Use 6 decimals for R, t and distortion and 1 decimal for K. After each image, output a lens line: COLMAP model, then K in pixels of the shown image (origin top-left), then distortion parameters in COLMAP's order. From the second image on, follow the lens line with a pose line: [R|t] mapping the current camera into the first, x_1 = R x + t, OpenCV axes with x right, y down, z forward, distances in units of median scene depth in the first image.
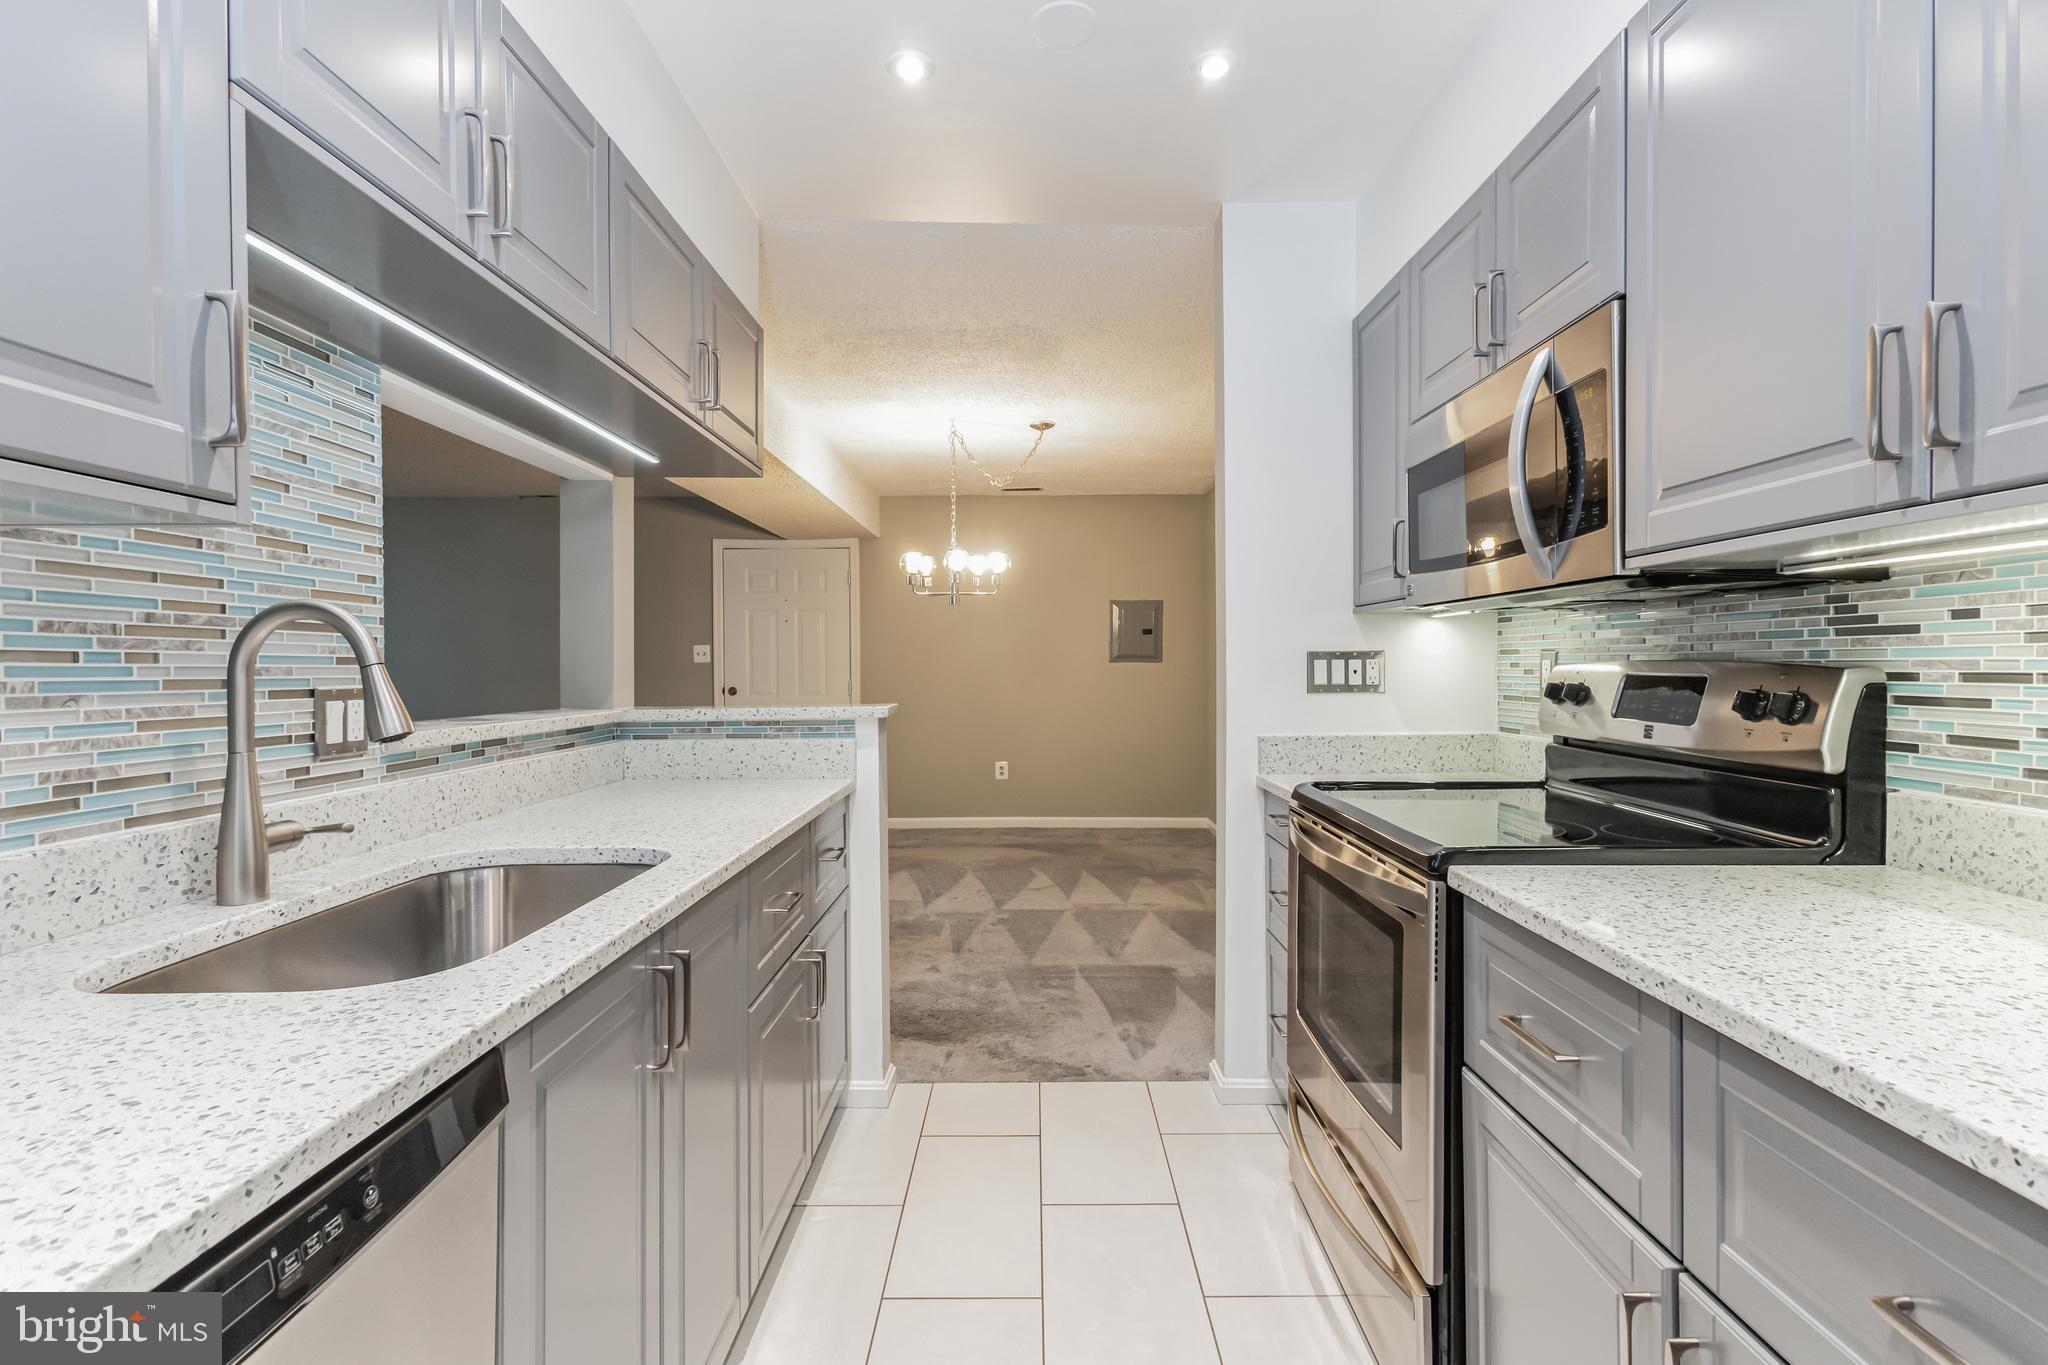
lens RADIAL K [[988.2, 0, 1010.6], [0, 988.2, 677.8], [0, 0, 1]] dist [0.011867, -0.002735]
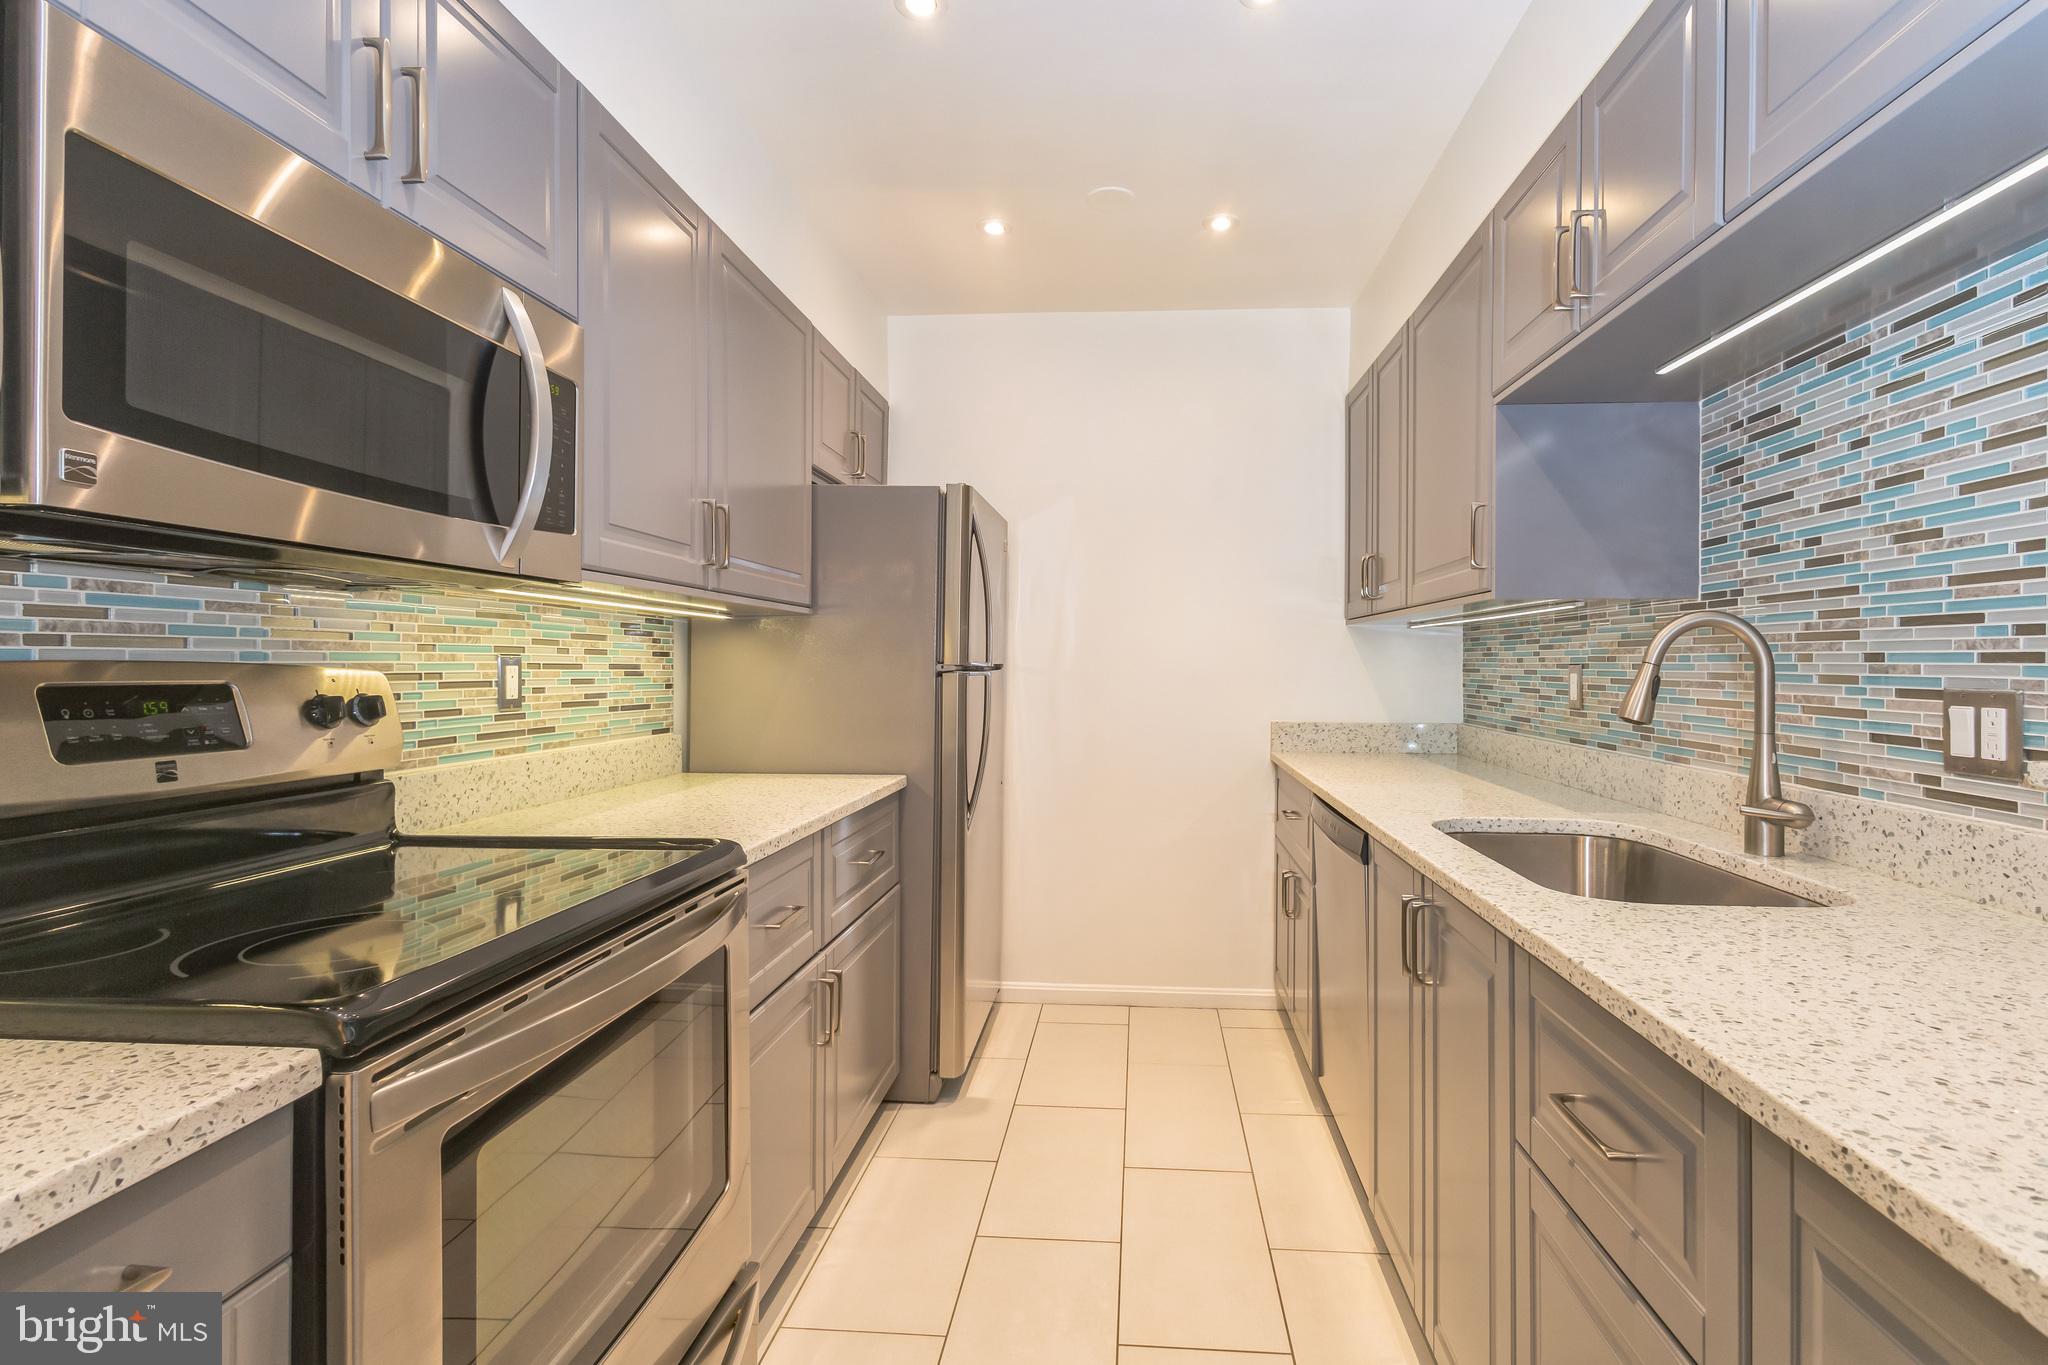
lens RADIAL K [[988.2, 0, 1036.3], [0, 988.2, 669.6], [0, 0, 1]] dist [0.011867, -0.002735]
pose [[-0.996823, 0.002760, 0.079597, 0.023499], [0.004126, 0.999847, 0.017002, -0.021063], [-0.079537, 0.017276, -0.996682, 1.633862]]
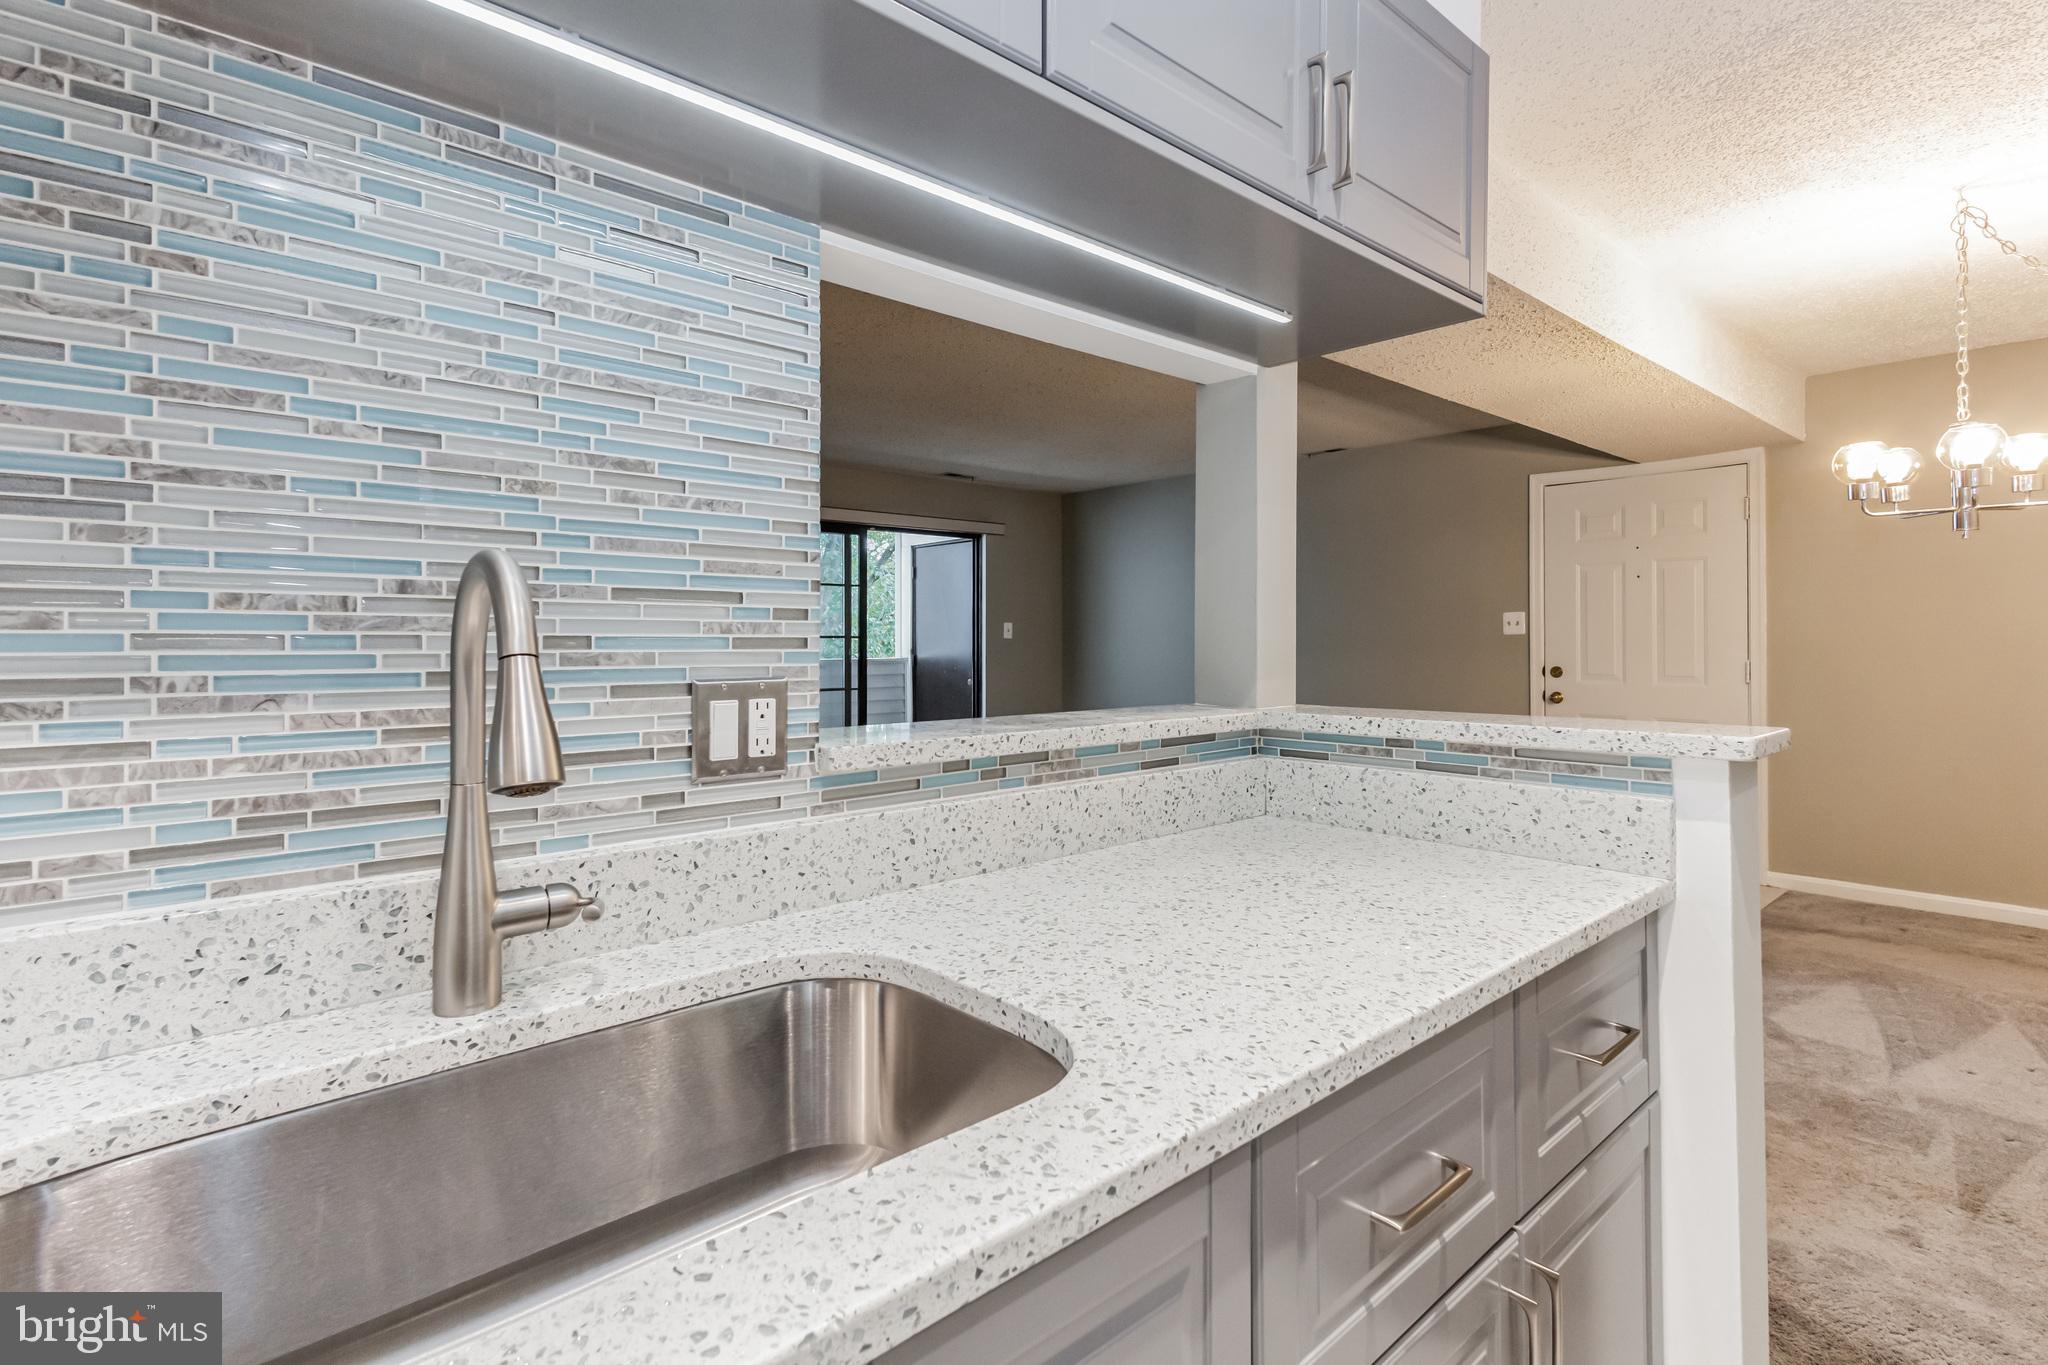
lens RADIAL K [[988.2, 0, 1001.3], [0, 988.2, 632.9], [0, 0, 1]] dist [0.011867, -0.002735]
pose [[0.674930, -0.000633, -0.737881, -0.024756], [-0.009933, 0.999901, -0.009943, -0.016504], [0.737815, 0.014040, 0.674857, 0.576349]]
